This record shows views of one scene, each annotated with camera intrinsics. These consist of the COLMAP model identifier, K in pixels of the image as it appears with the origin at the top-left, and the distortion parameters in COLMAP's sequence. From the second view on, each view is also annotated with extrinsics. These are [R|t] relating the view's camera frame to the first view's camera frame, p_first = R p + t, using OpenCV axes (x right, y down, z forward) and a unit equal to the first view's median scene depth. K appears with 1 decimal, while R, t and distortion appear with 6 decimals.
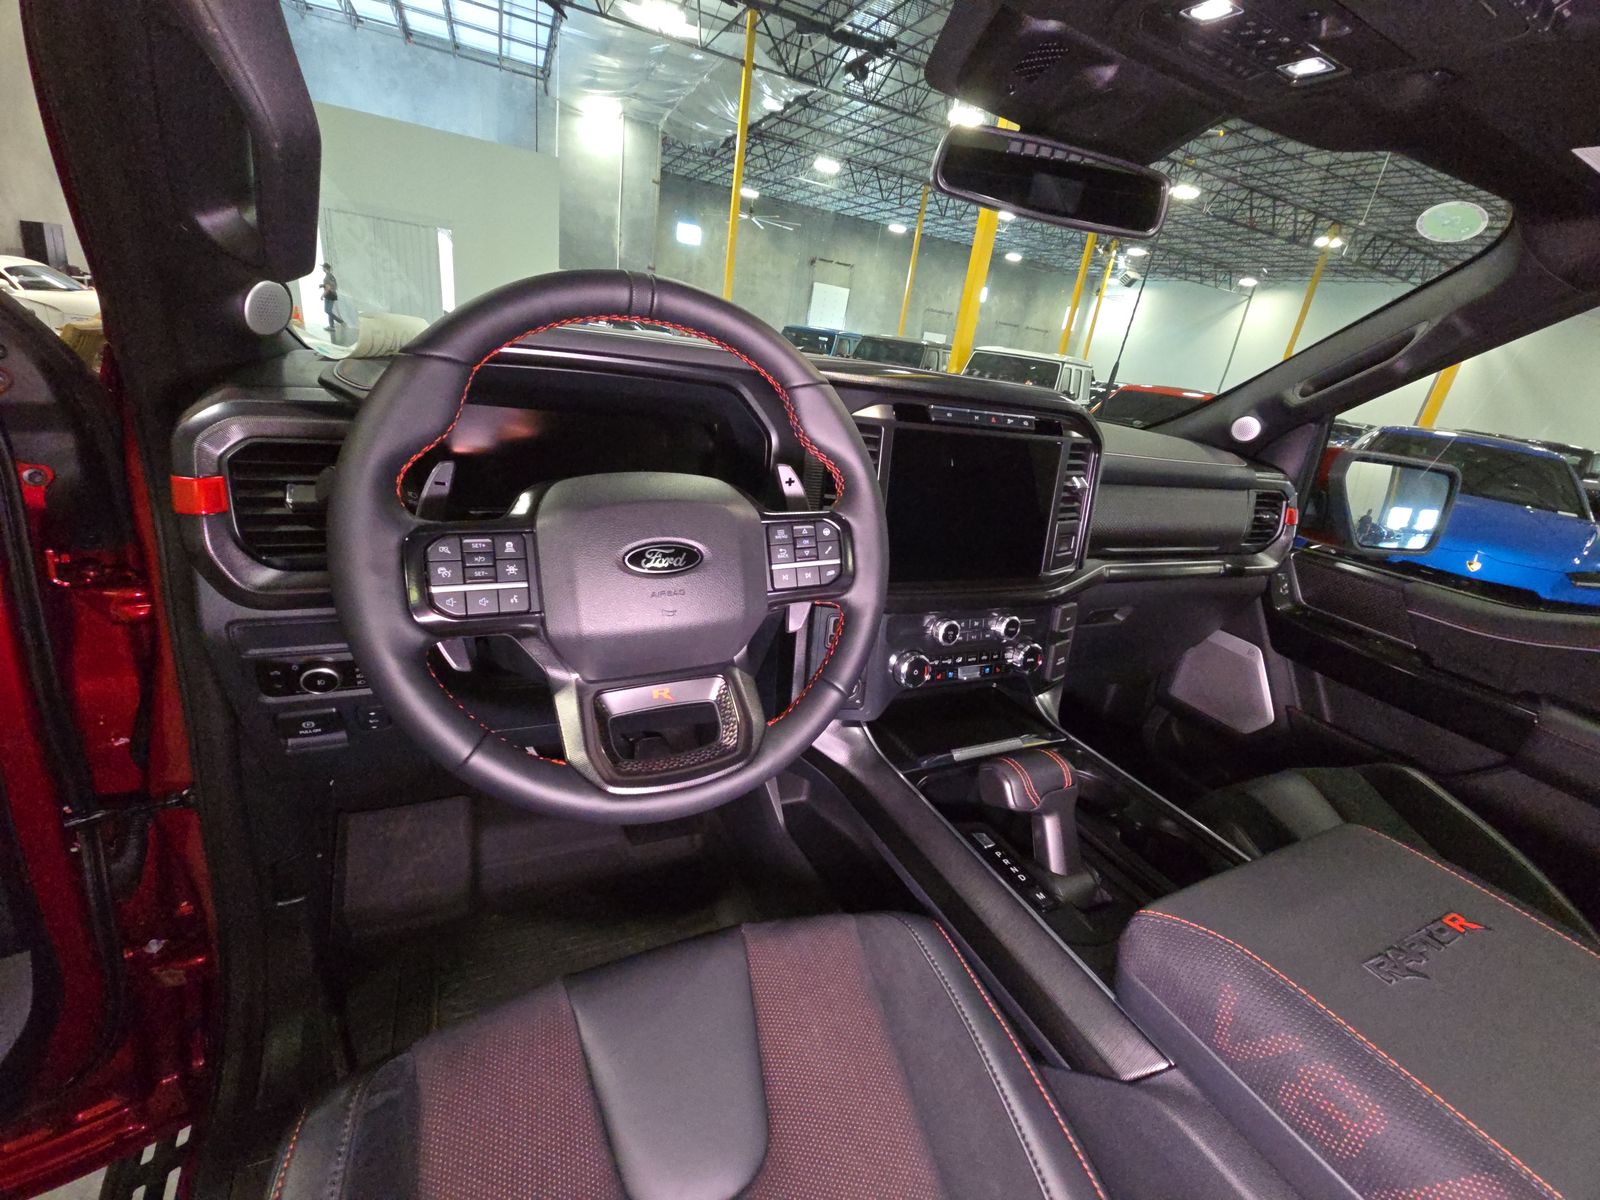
lens RADIAL K [[647.9, 0, 798.2], [0, 647.9, 593.5], [0, 0, 1]] dist [-0.001198, -0.002122]
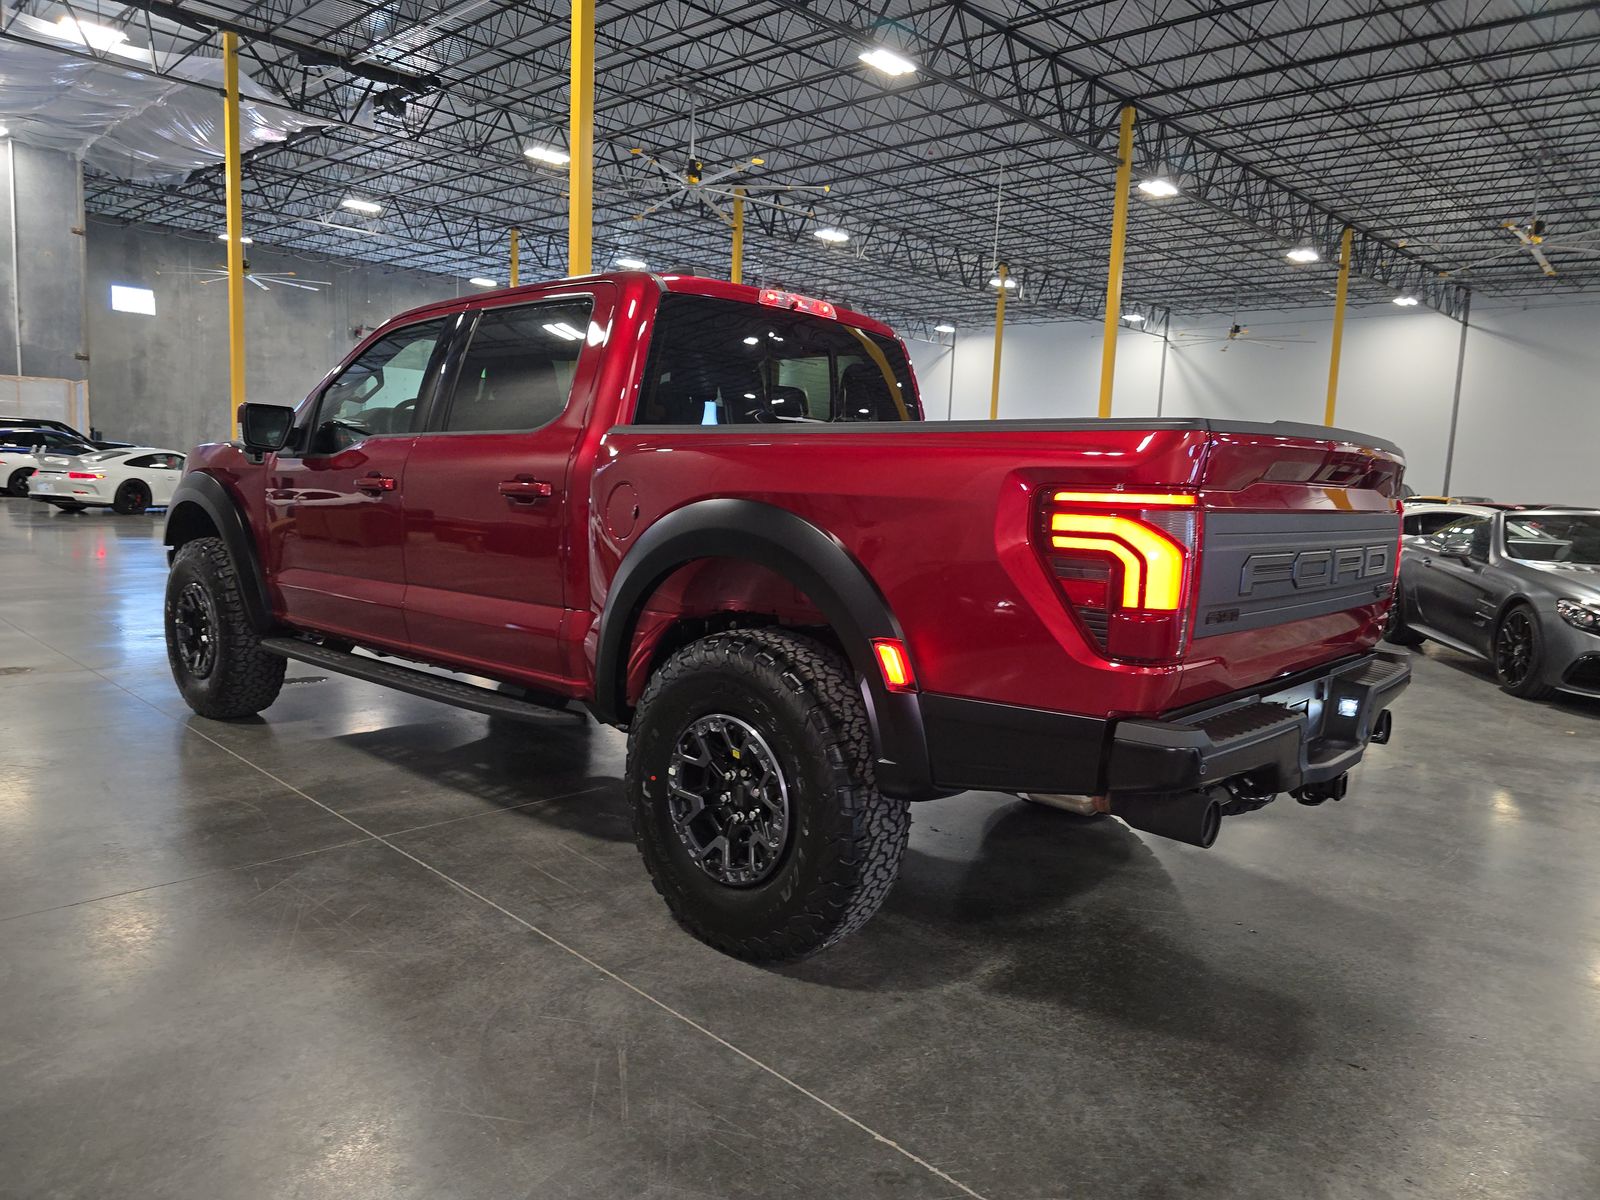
lens RADIAL K [[1070.7, 0, 809.7], [0, 1070.7, 602.4], [0, 0, 1]] dist [0.032195, -0.027867]
pose [[0.915256, -0.144274, 0.376153, -0.019906], [0.221324, 0.960228, -0.170228, 0.081871], [-0.336633, 0.239054, 0.910786, -0.184131]]
